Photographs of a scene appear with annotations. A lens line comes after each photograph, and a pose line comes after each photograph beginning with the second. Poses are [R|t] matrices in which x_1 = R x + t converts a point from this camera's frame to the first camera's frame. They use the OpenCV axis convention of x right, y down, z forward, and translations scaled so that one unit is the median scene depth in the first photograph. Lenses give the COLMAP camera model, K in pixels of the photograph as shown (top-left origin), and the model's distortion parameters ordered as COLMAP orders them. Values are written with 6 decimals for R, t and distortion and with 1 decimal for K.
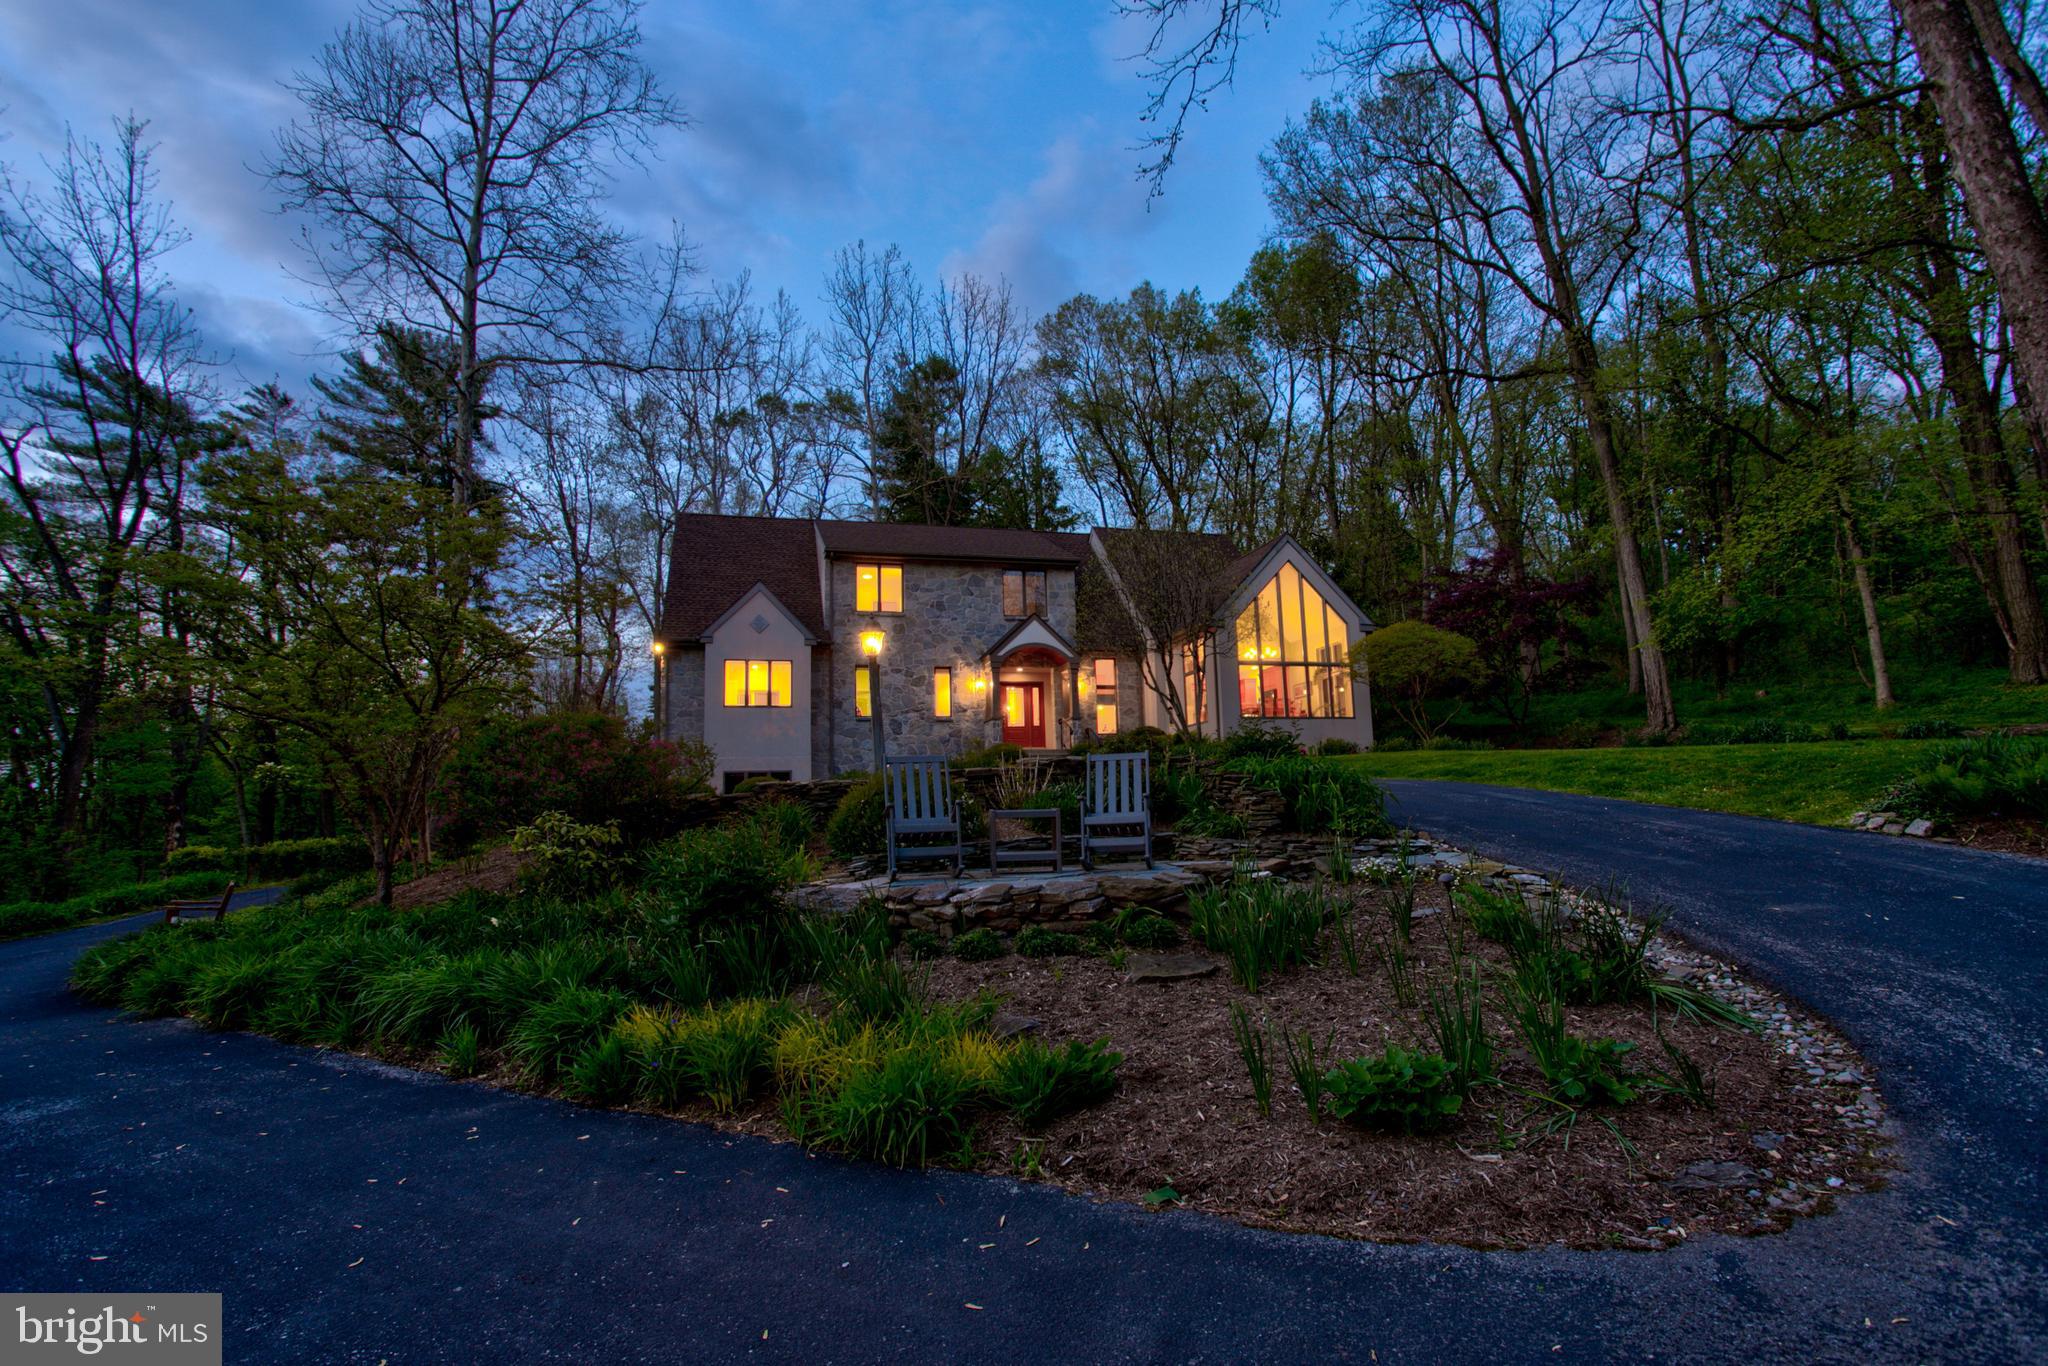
lens RADIAL K [[1035.0, 0, 1024.0], [0, 1035.0, 683.0], [0, 0, 1]] dist [-0.017665, 0.001001]
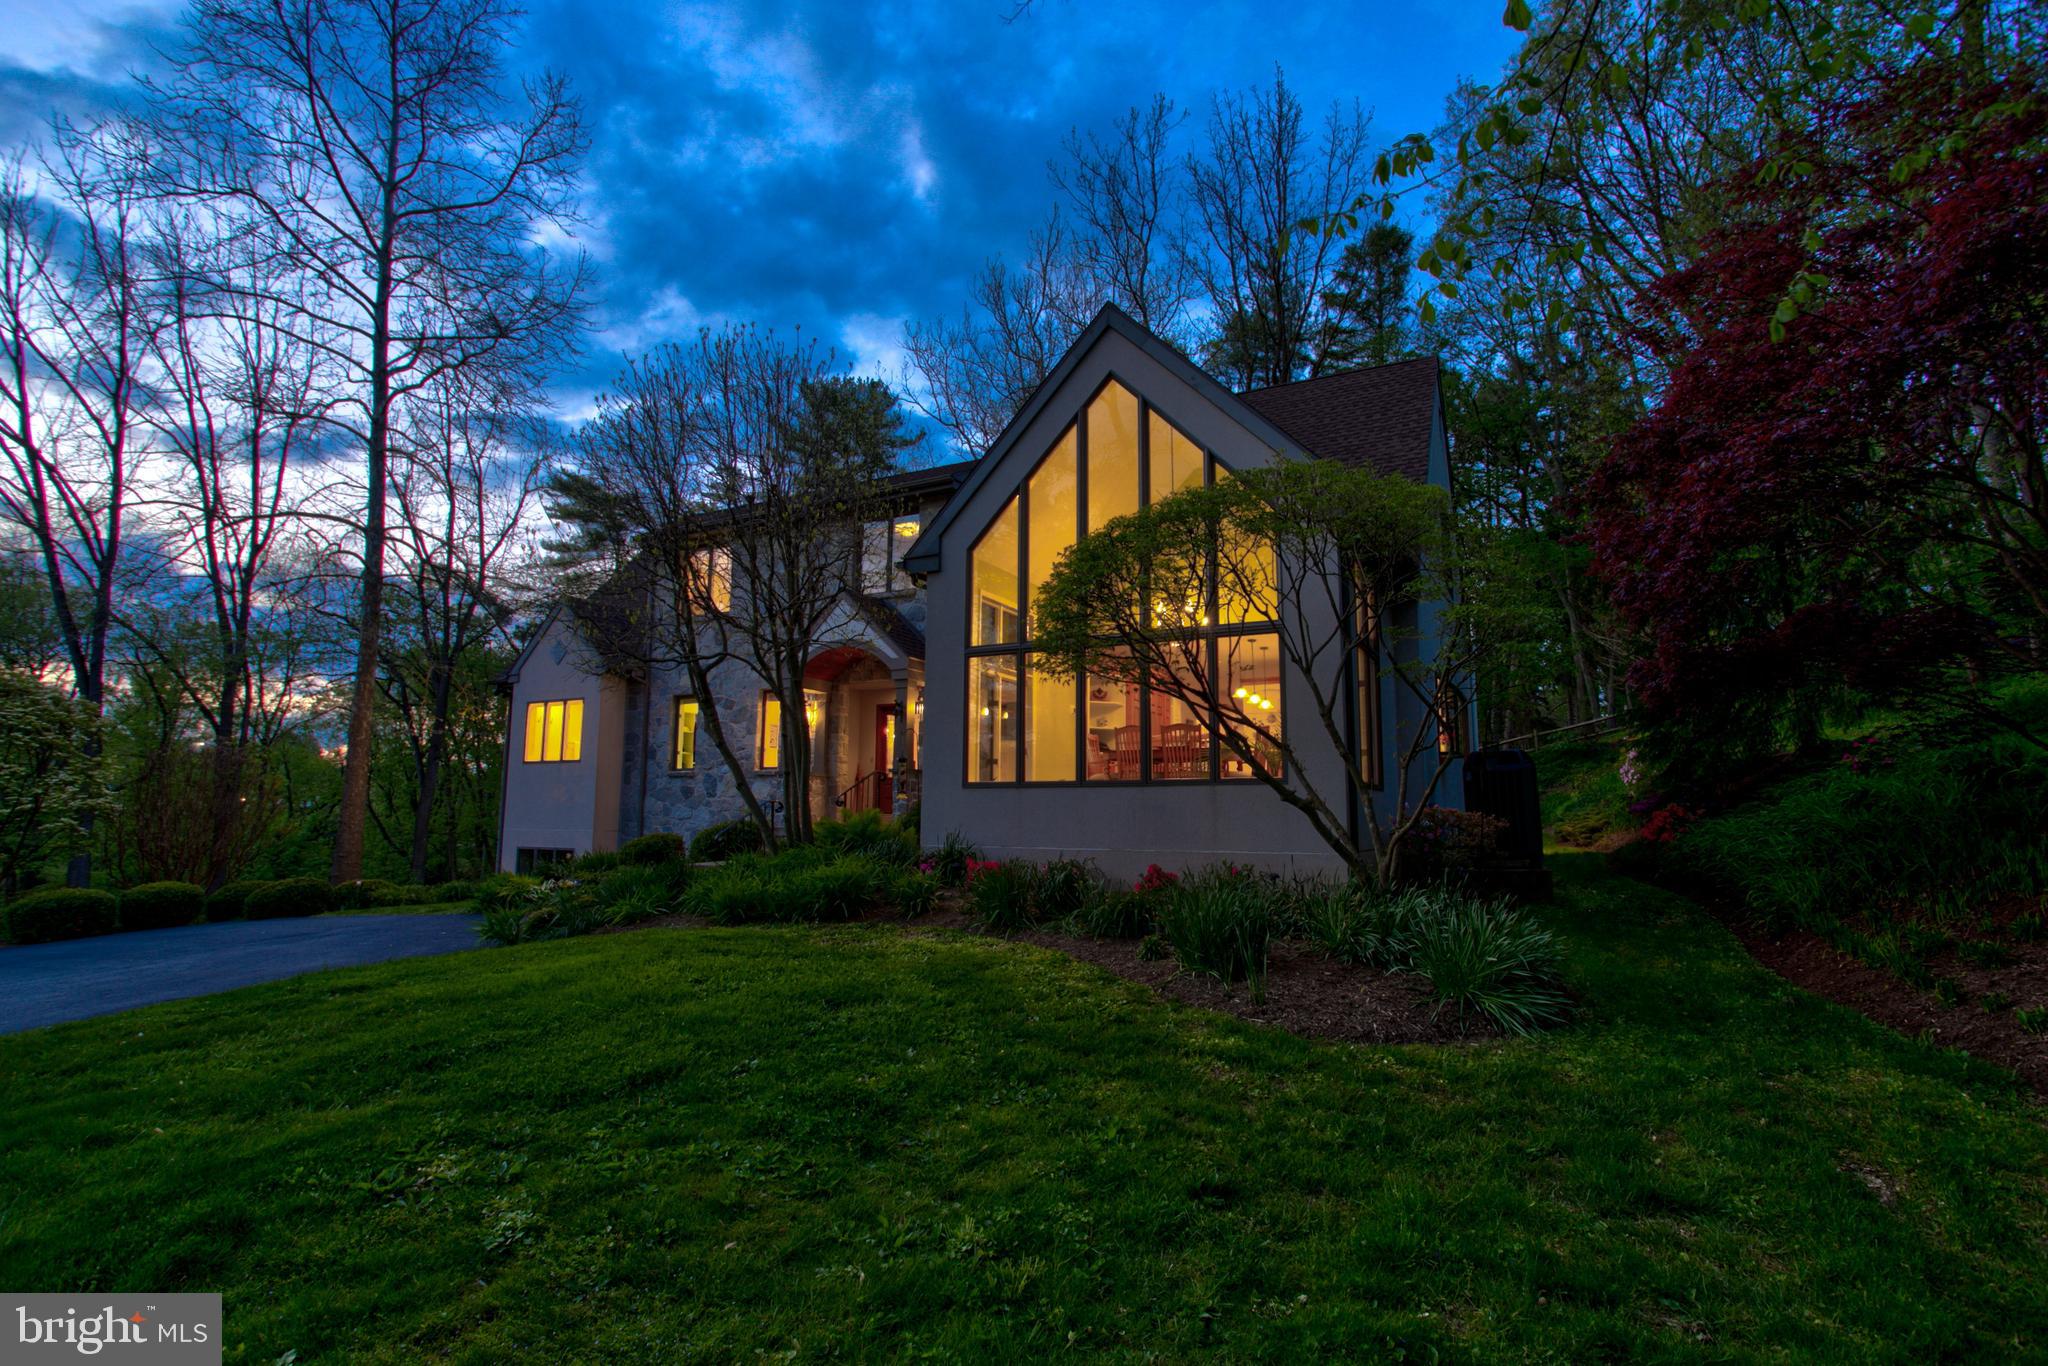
lens RADIAL K [[1035.0, 0, 1024.0], [0, 1035.0, 683.0], [0, 0, 1]] dist [-0.017665, 0.001001]
pose [[0.641906, -0.057566, -0.764619, 0.503877], [0.063755, 0.997732, -0.021594, 0.003222], [0.764128, -0.034886, 0.644120, 0.692471]]
